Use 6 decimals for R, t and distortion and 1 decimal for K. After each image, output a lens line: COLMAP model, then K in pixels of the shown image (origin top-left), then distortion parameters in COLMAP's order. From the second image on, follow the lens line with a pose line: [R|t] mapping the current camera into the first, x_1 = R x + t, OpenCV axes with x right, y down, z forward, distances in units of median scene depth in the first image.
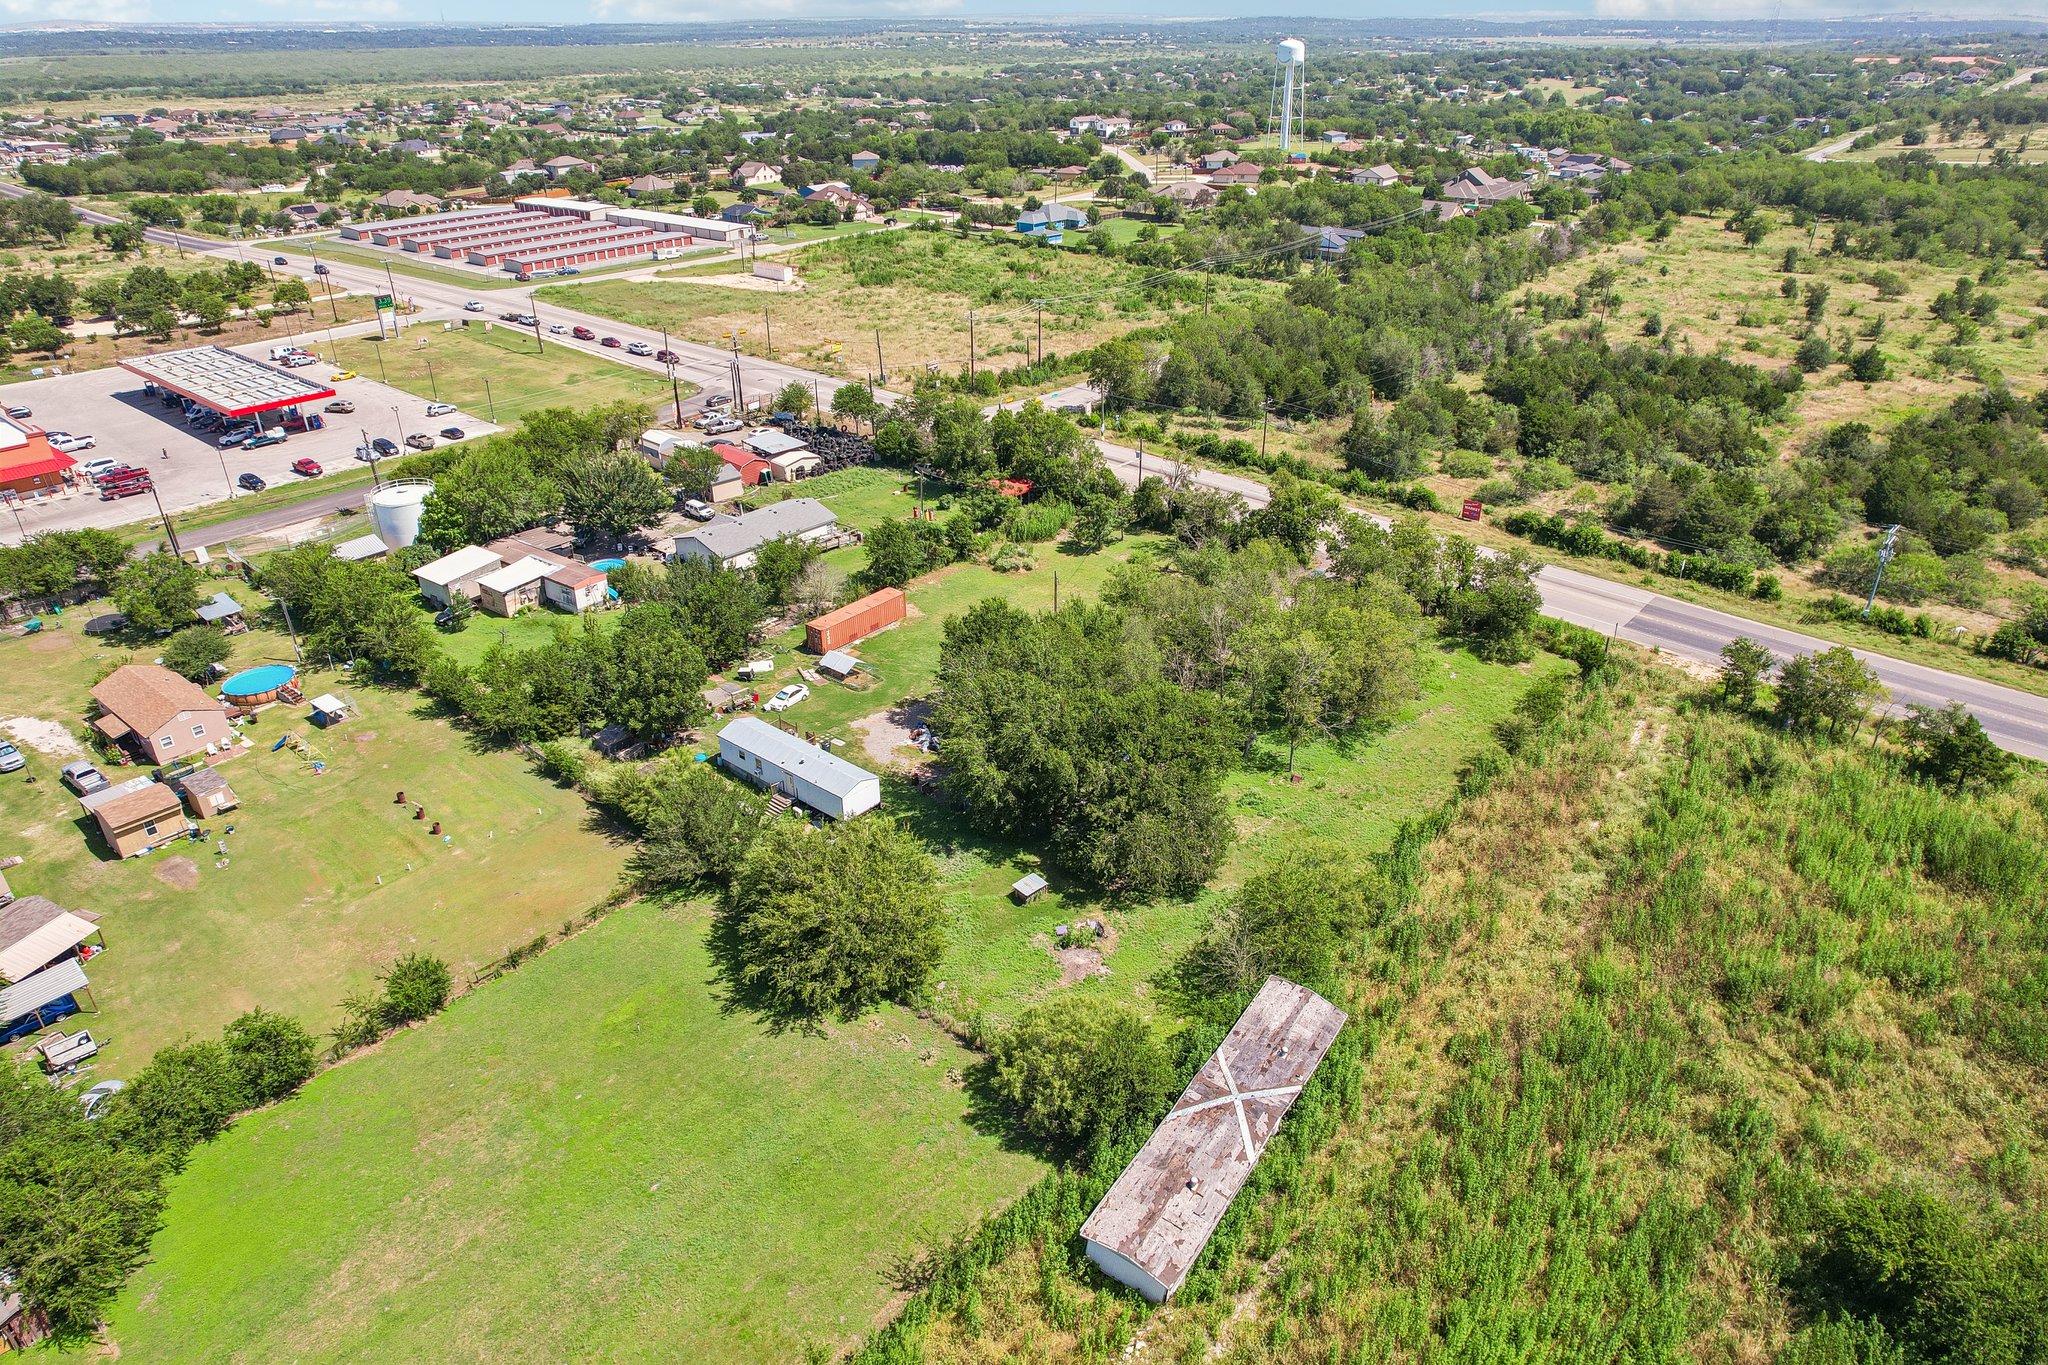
lens RADIAL K [[1314.6, 0, 1024.0], [0, 1314.6, 682.5], [0, 0, 1]] dist [-0.082449, 0.063415]
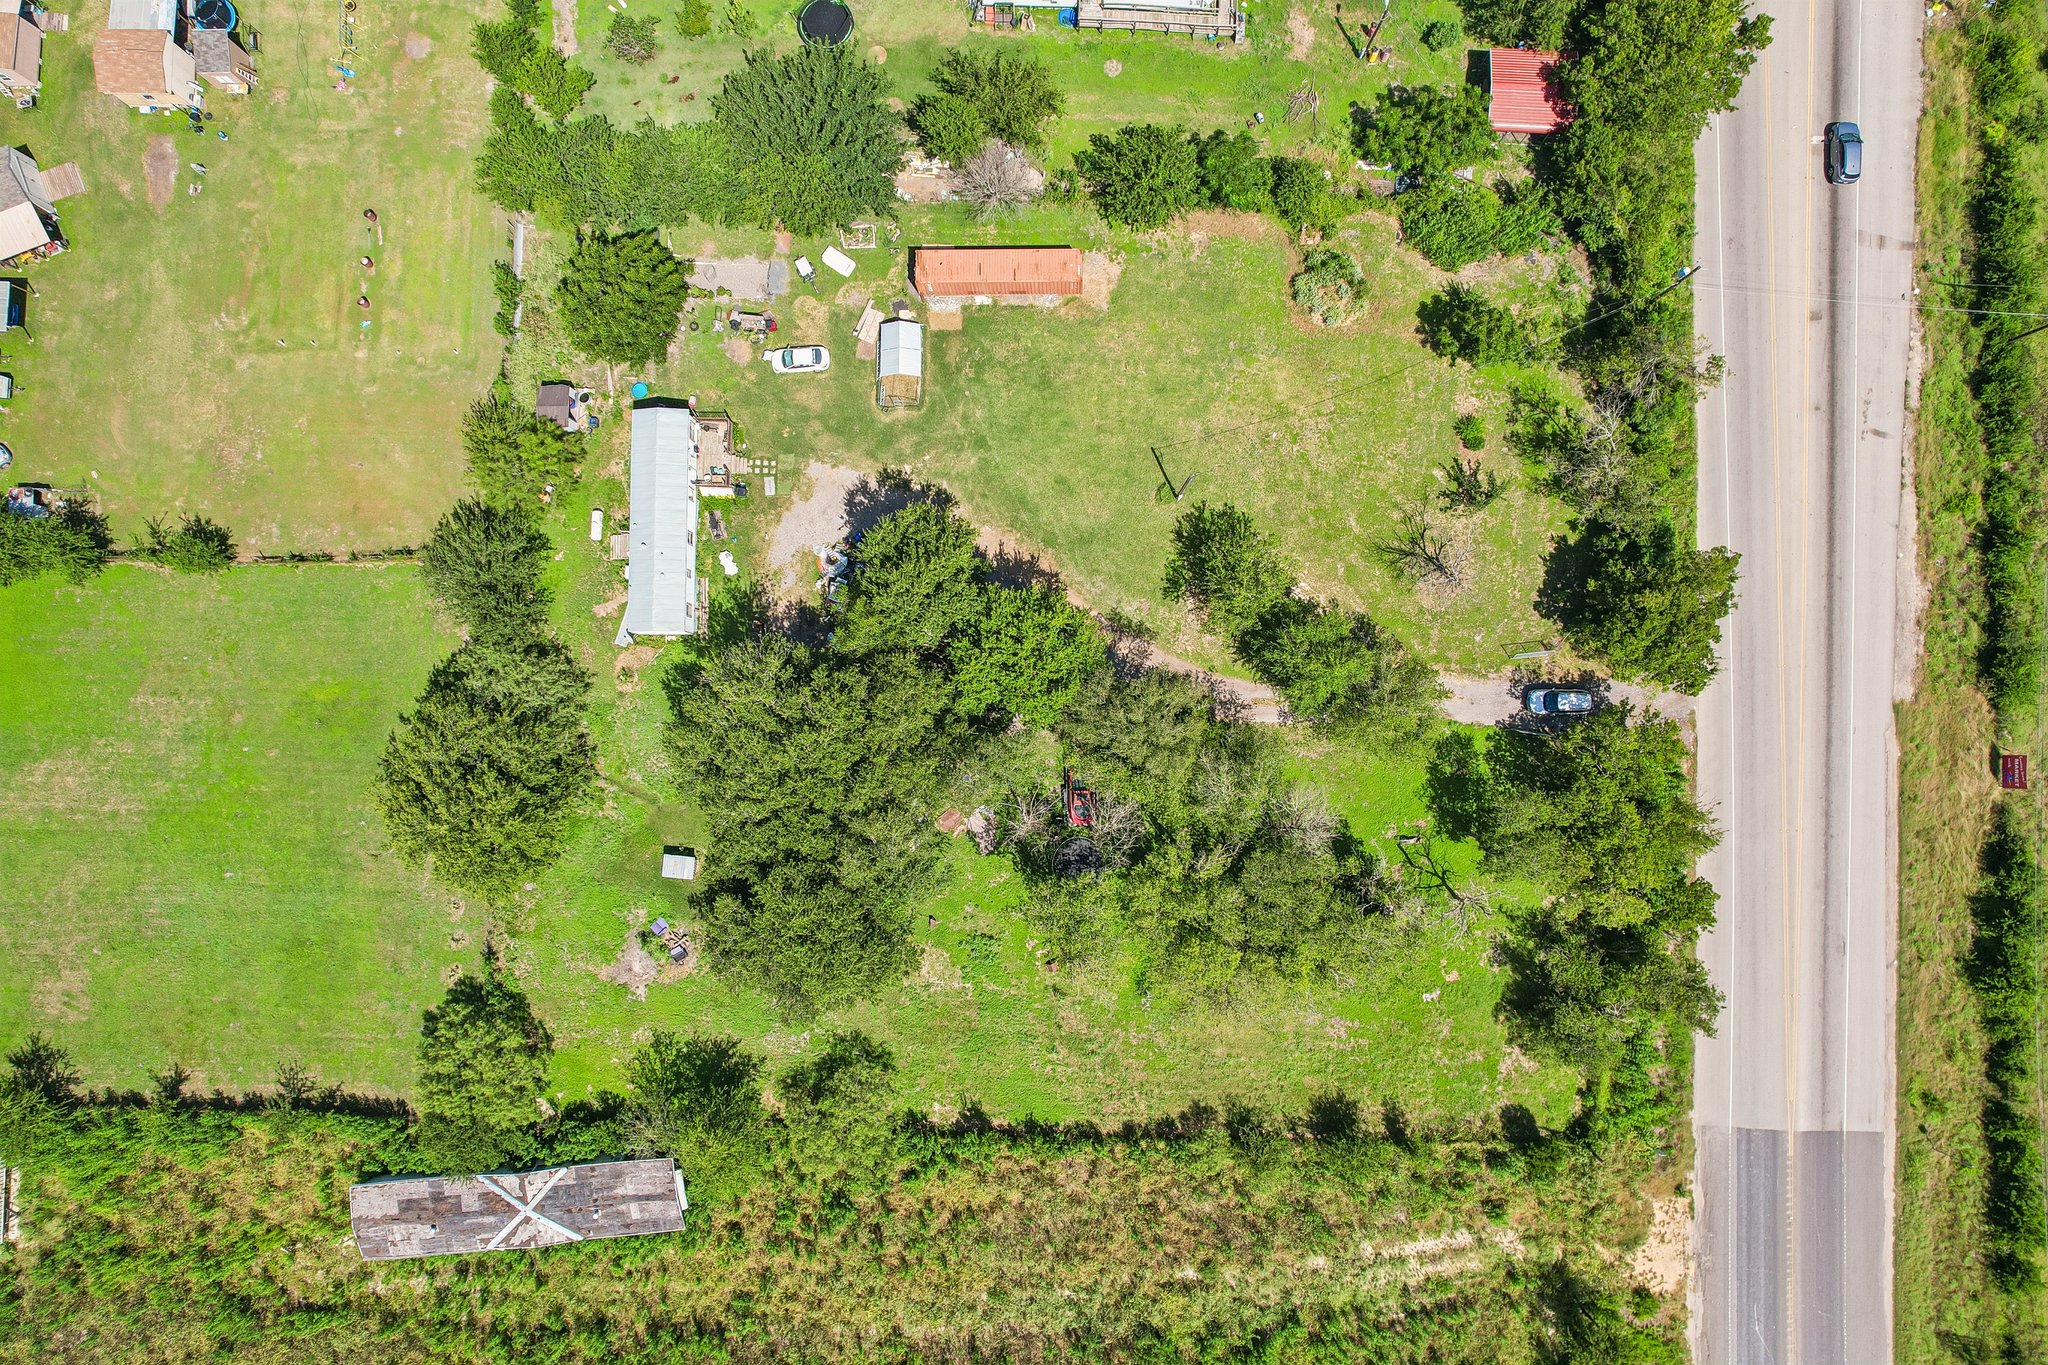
lens RADIAL K [[1322.3, 0, 1027.3], [0, 1322.3, 676.1], [0, 0, 1]] dist [-0.092325, 0.082124]
pose [[0.643323, 0.764636, -0.038308, 0.074363], [-0.337209, 0.327920, 0.882473, -0.622696], [0.687332, -0.554798, 0.468800, 0.597329]]
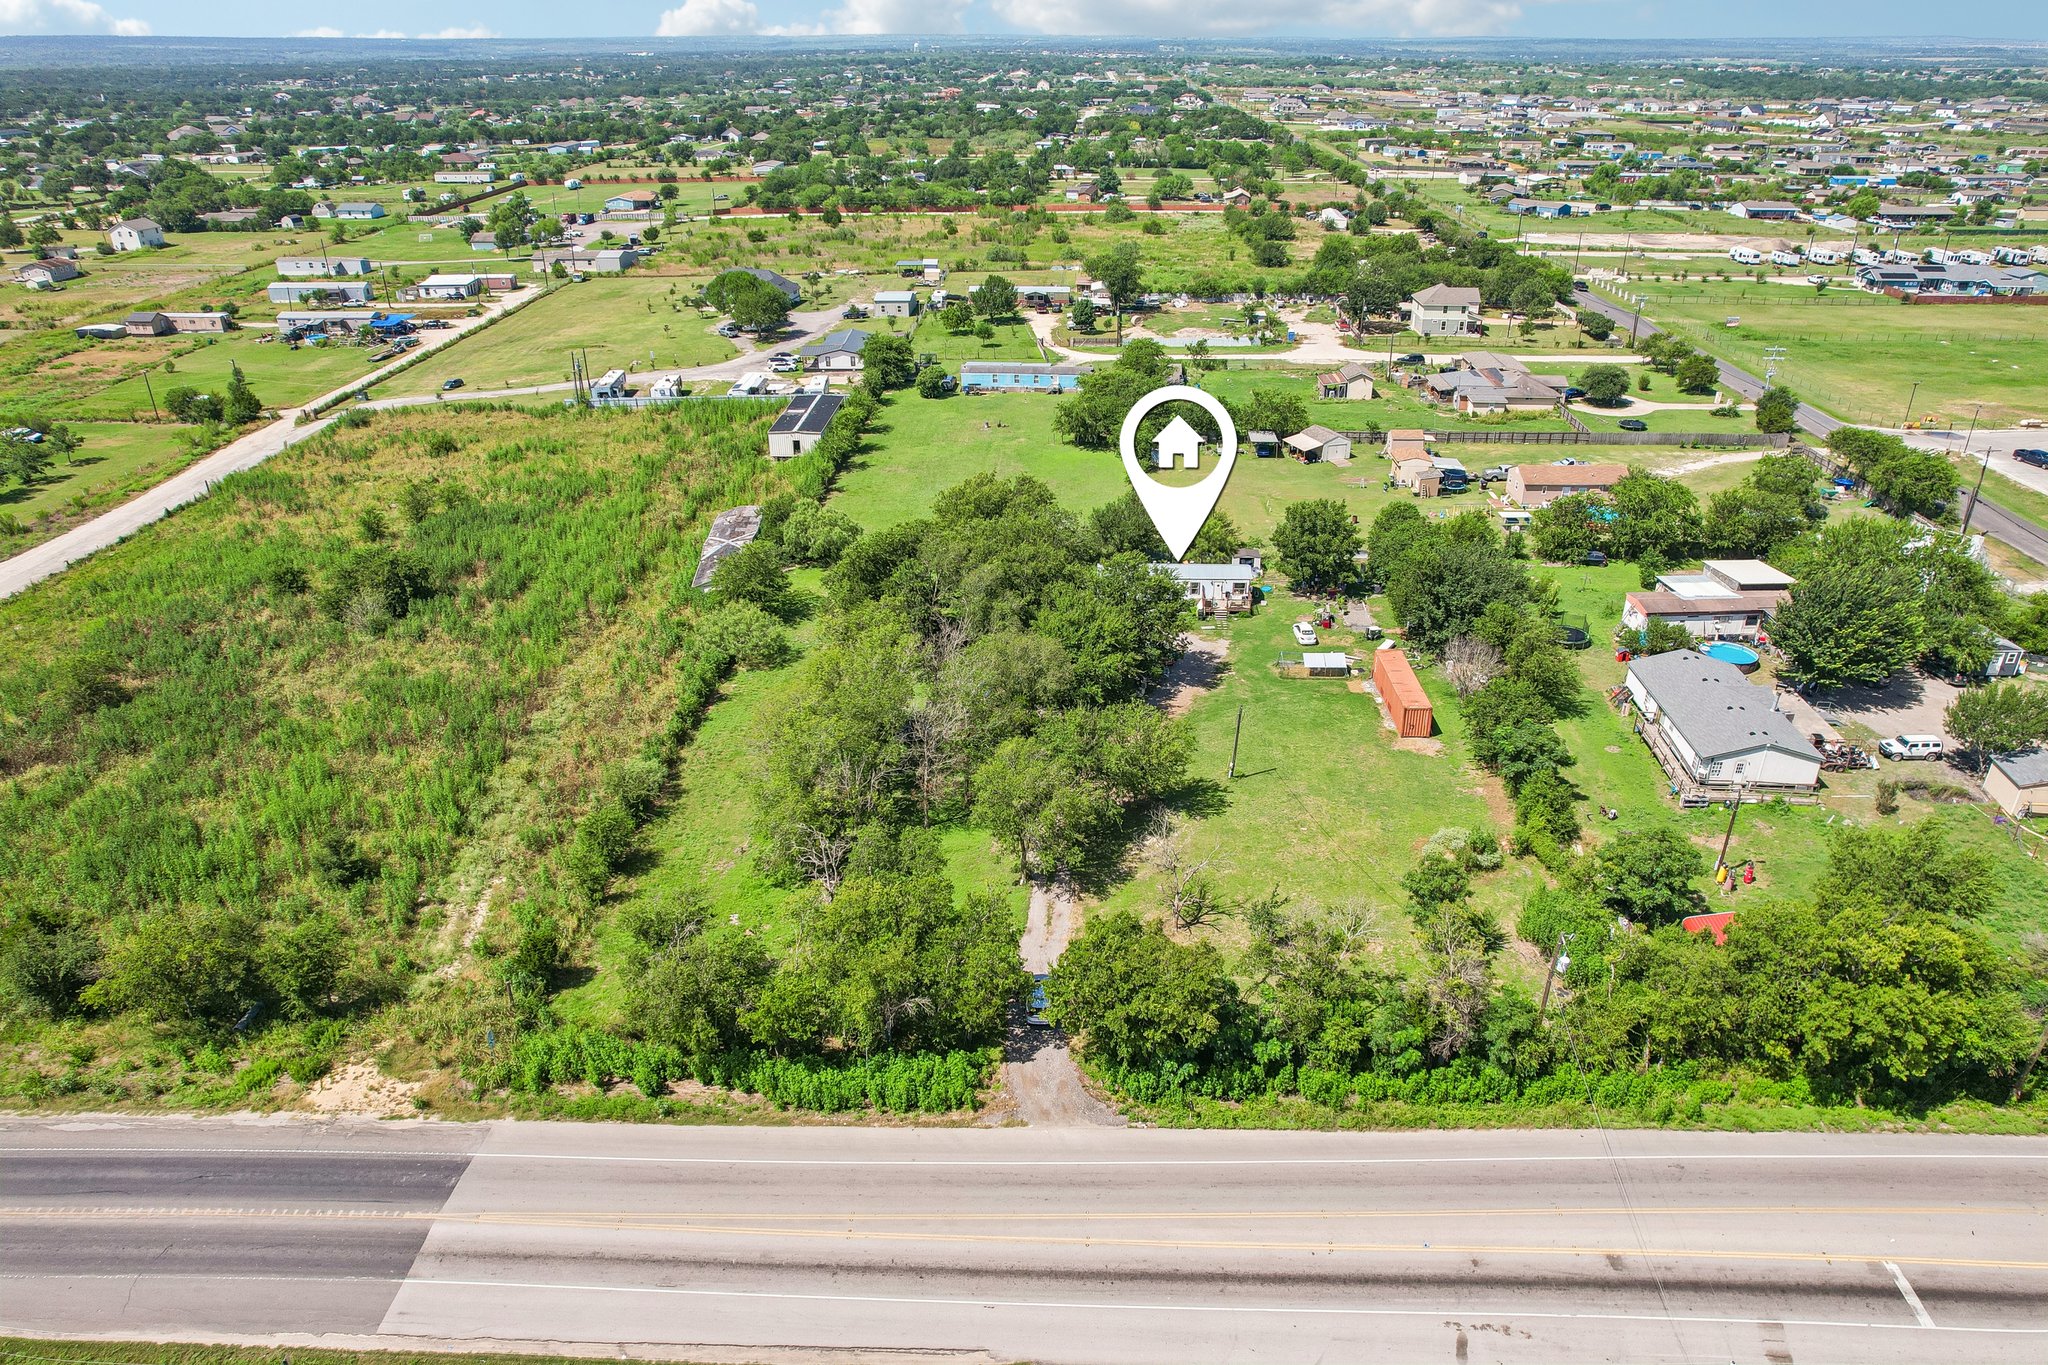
lens RADIAL K [[1322.1, 0, 1033.5], [0, 1322.1, 671.2], [0, 0, 1]] dist [-0.077117, 0.055162]
pose [[-0.778609, 0.284145, -0.559491, 0.549588], [-0.284506, 0.634850, 0.718346, -0.623770], [0.559307, 0.718490, -0.413459, 1.268301]]
